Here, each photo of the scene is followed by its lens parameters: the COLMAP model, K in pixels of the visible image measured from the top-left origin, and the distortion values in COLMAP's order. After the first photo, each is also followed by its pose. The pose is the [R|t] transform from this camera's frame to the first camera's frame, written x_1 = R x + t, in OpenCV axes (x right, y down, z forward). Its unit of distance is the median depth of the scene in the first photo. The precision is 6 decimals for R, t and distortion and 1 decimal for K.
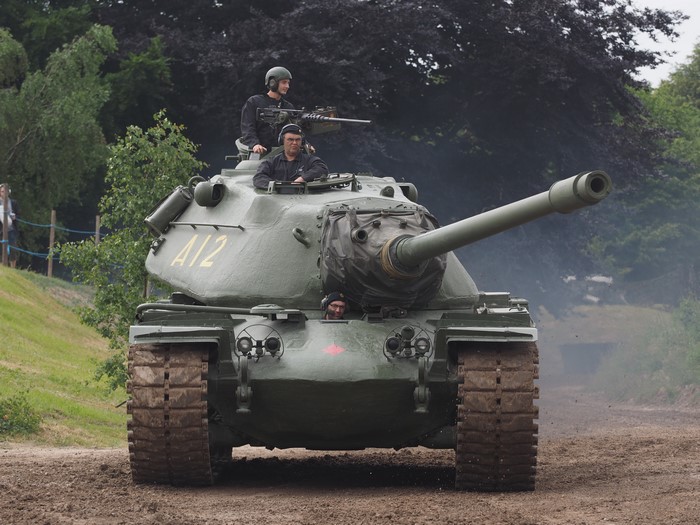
lens RADIAL K [[3239.0, 0, 350.0], [0, 3239.0, 262.5], [0, 0, 1]] dist [0.222004, -8.729352]
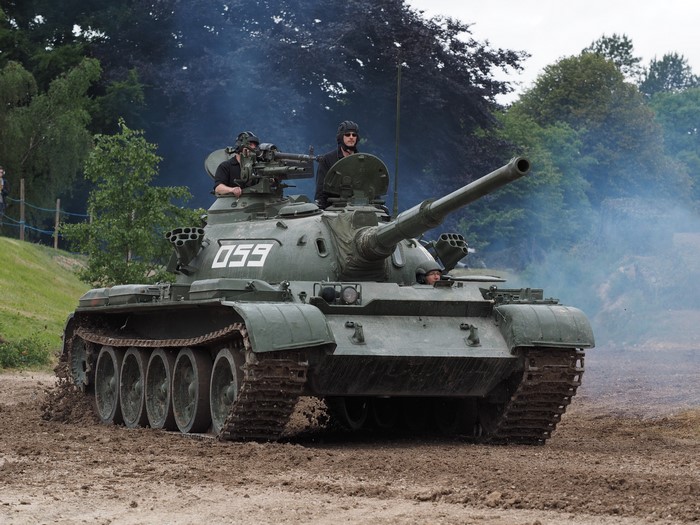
lens RADIAL K [[3239.0, 0, 350.0], [0, 3239.0, 262.5], [0, 0, 1]] dist [0.222004, -8.729352]
pose [[0.999128, -0.000492, 0.041754, -0.026671], [0.000286, 0.999988, 0.004946, 0.003576], [-0.041756, -0.004929, 0.999116, -0.337893]]
